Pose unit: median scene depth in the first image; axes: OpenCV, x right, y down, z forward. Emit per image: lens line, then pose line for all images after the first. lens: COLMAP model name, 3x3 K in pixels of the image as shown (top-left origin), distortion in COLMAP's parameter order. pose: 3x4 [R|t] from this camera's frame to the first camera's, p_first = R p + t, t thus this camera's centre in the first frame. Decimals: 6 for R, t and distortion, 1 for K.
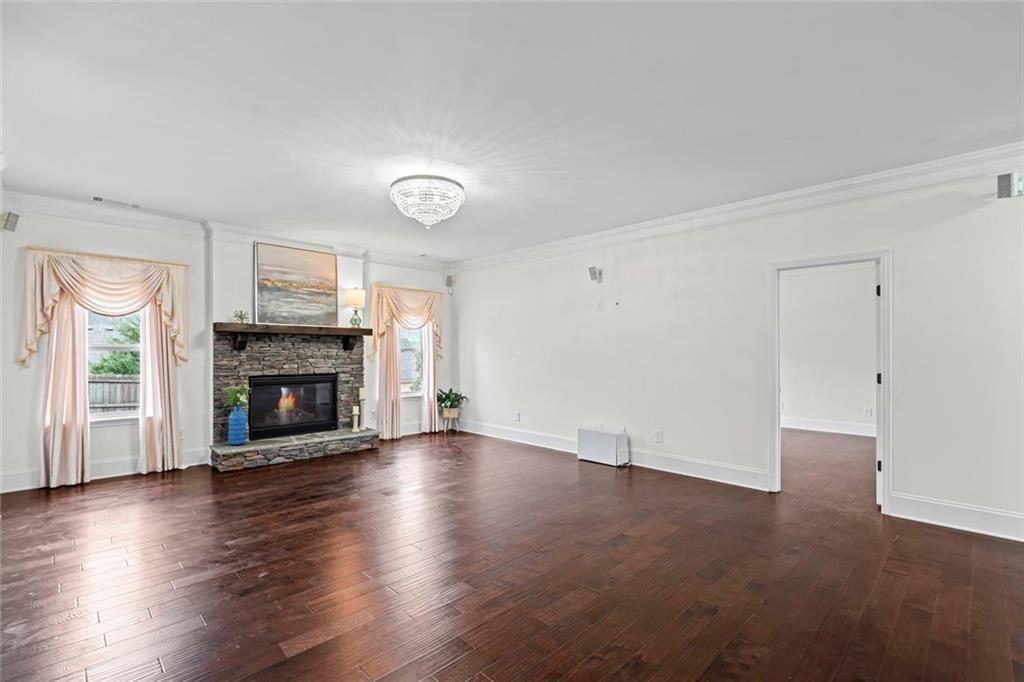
lens RADIAL K [[463.0, 0, 508.9], [0, 463.0, 349.6], [0, 0, 1]] dist [0.002374, -0.000971]
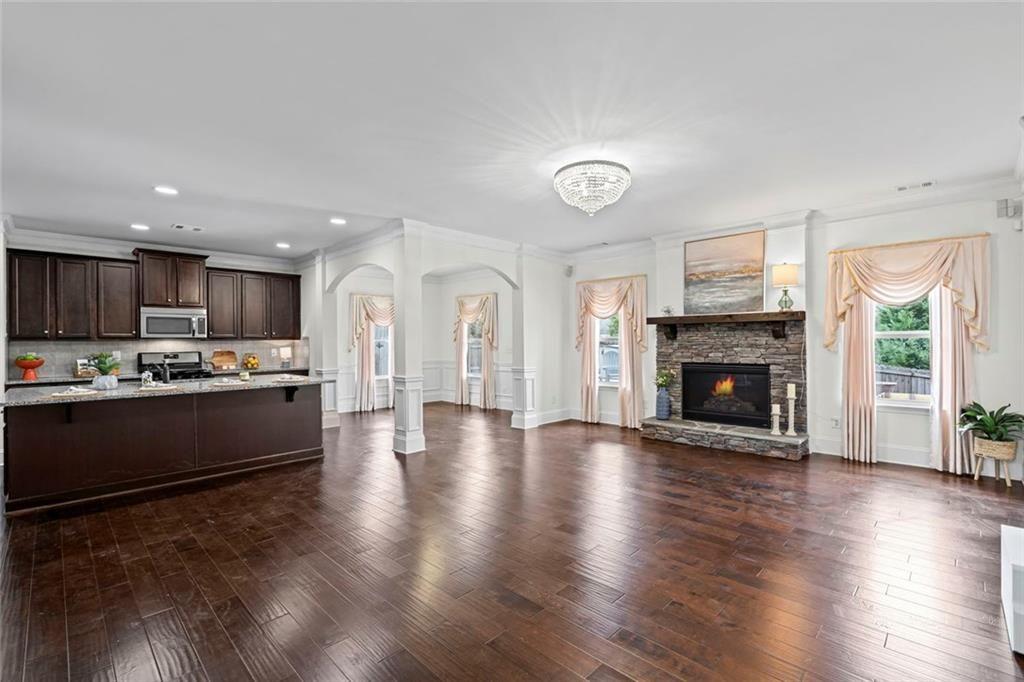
lens RADIAL K [[463.0, 0, 517.5], [0, 463.0, 343.2], [0, 0, 1]] dist [0.002374, -0.000971]
pose [[0.028619, -0.000989, -0.999590, 0.508588], [0.013197, 0.999913, -0.000612, 0.005084], [0.999503, -0.013174, 0.028630, 0.513832]]
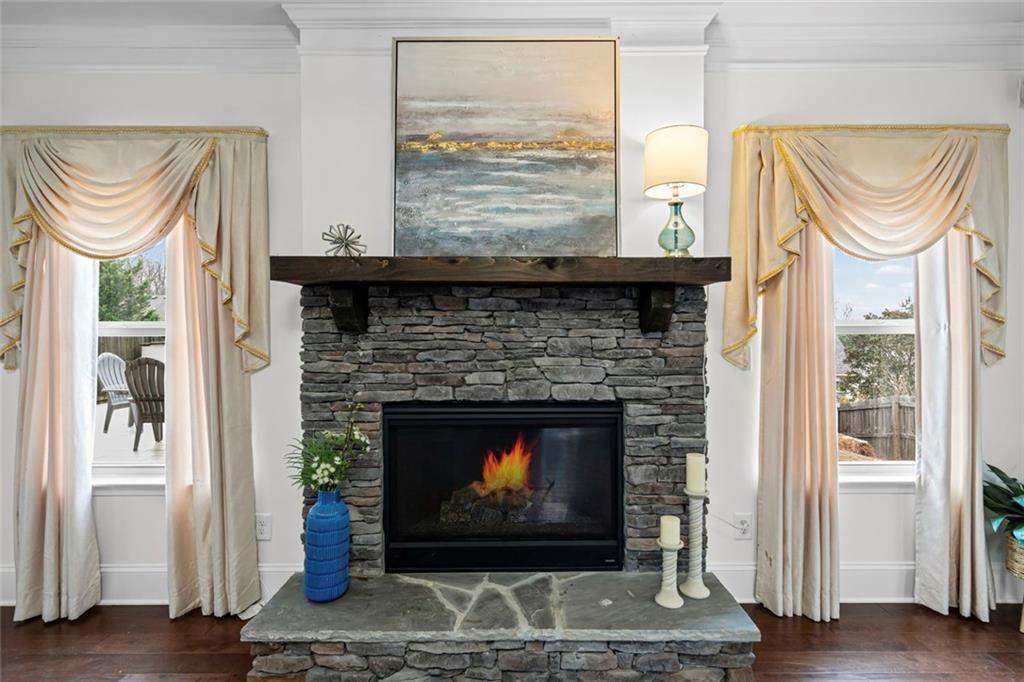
lens RADIAL K [[494.3, 0, 516.8], [0, 494.3, 342.9], [0, 0, 1]] dist [0.000364, 0.000323]
pose [[0.717009, 0.005967, -0.697038, -0.182879], [0.006645, 0.999859, 0.015394, 0.003347], [0.697032, -0.015670, 0.716869, 0.714584]]
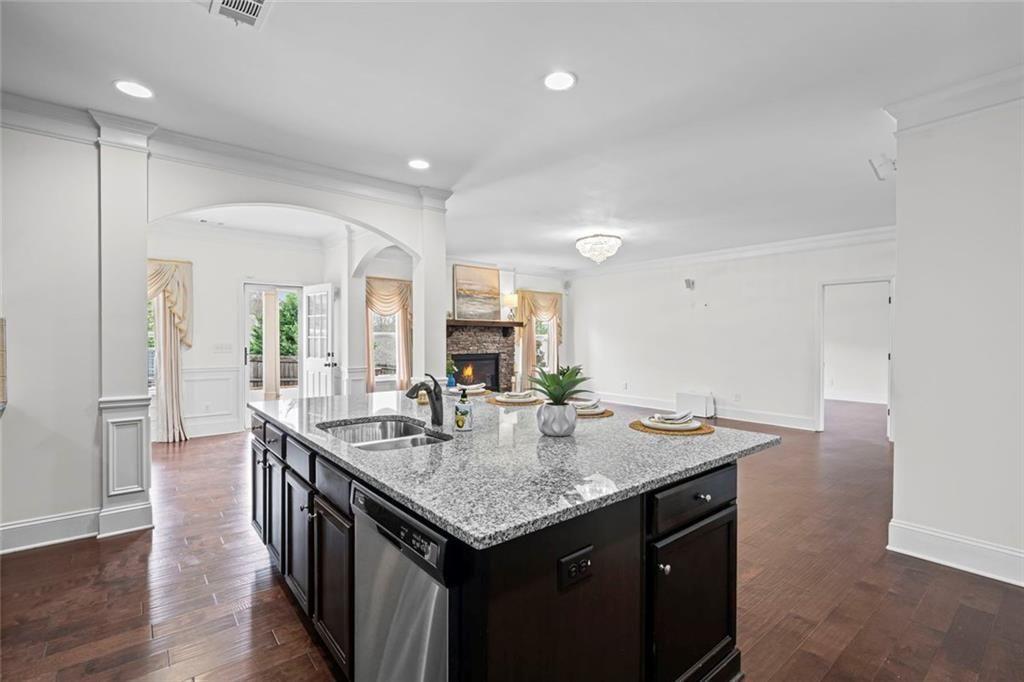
lens RADIAL K [[463.0, 0, 514.3], [0, 463.0, 343.6], [0, 0, 1]] dist [0.002374, -0.000971]
pose [[0.997201, 0.002476, -0.074726, -0.224503], [-0.001033, 0.999812, 0.019343, -0.006861], [0.074760, -0.019211, 0.997016, -0.424557]]
